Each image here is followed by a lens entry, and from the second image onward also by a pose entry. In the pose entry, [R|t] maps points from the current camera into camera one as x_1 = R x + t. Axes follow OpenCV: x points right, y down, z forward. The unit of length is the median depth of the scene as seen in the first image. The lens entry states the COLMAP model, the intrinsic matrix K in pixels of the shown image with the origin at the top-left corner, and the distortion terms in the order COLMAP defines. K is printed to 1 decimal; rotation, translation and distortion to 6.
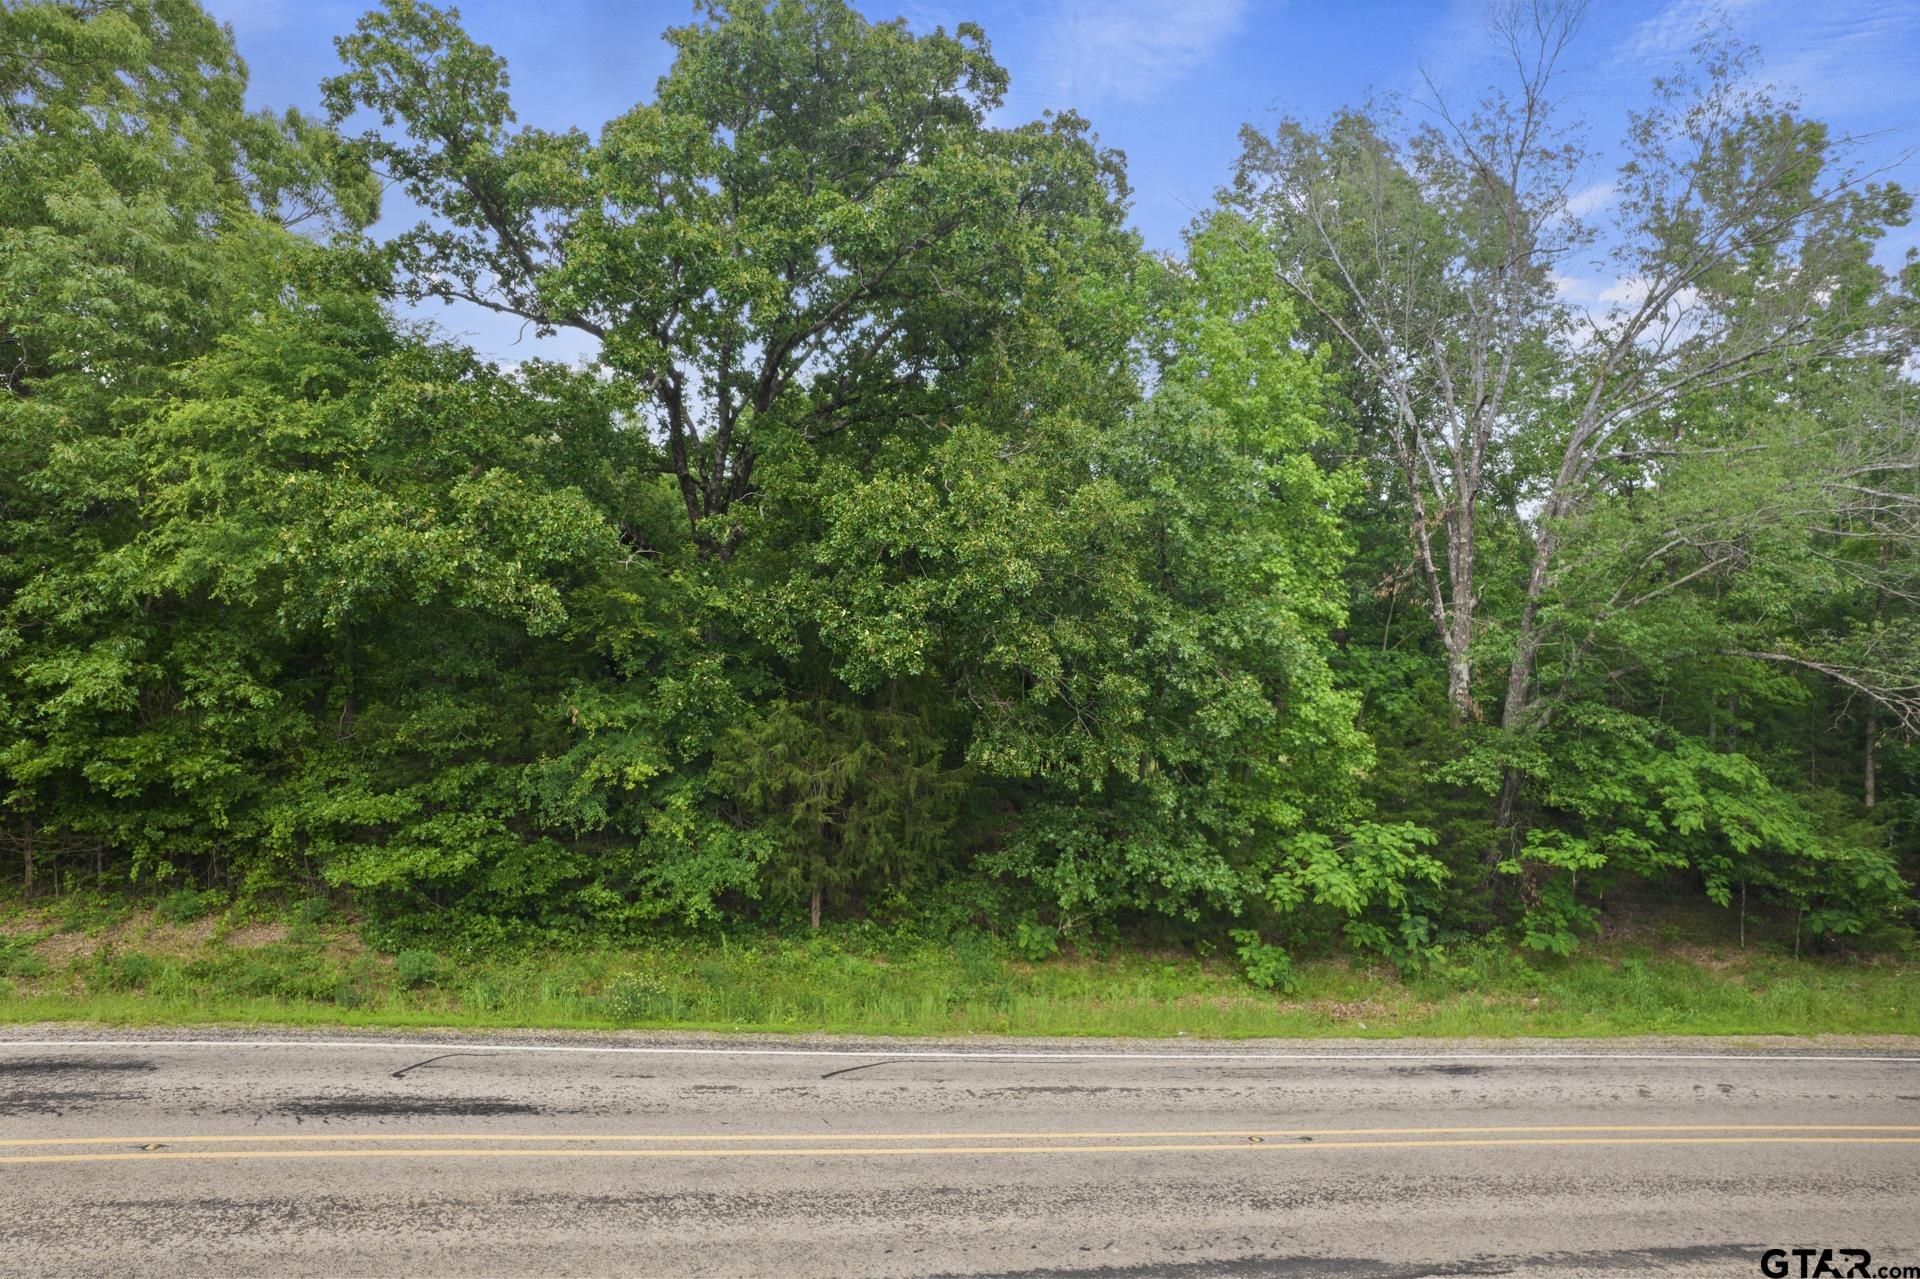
lens RADIAL K [[1232.6, 0, 958.8], [0, 1232.6, 638.6], [0, 0, 1]] dist [0.005274, 0.010207]
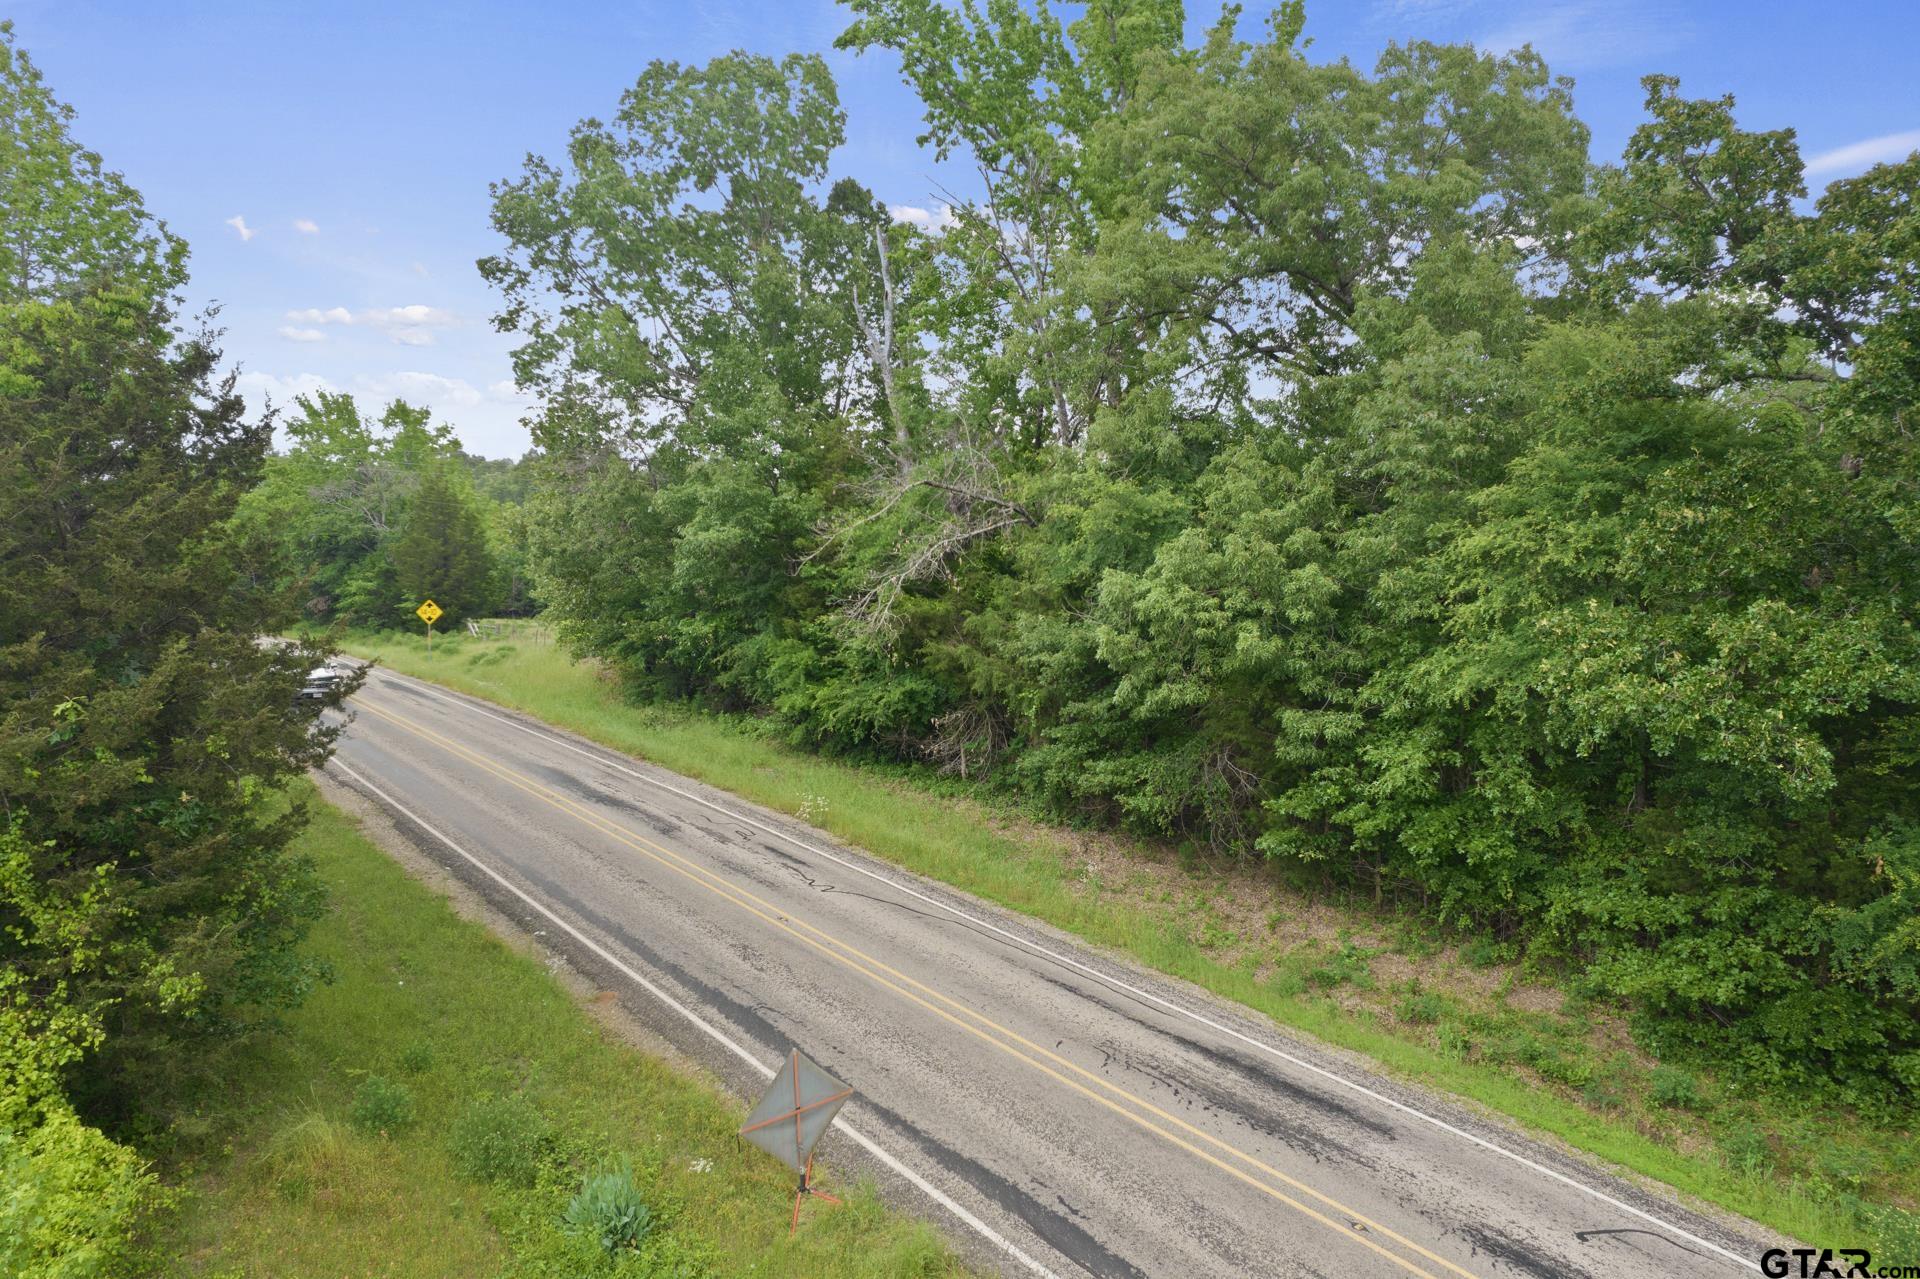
lens RADIAL K [[1232.6, 0, 961.1], [0, 1232.6, 639.0], [0, 0, 1]] dist [0.005274, 0.010207]
pose [[0.459406, 0.079295, -0.884680, 0.157391], [0.028949, 0.994141, 0.104139, -0.221982], [0.887755, -0.073452, 0.454419, 0.068584]]
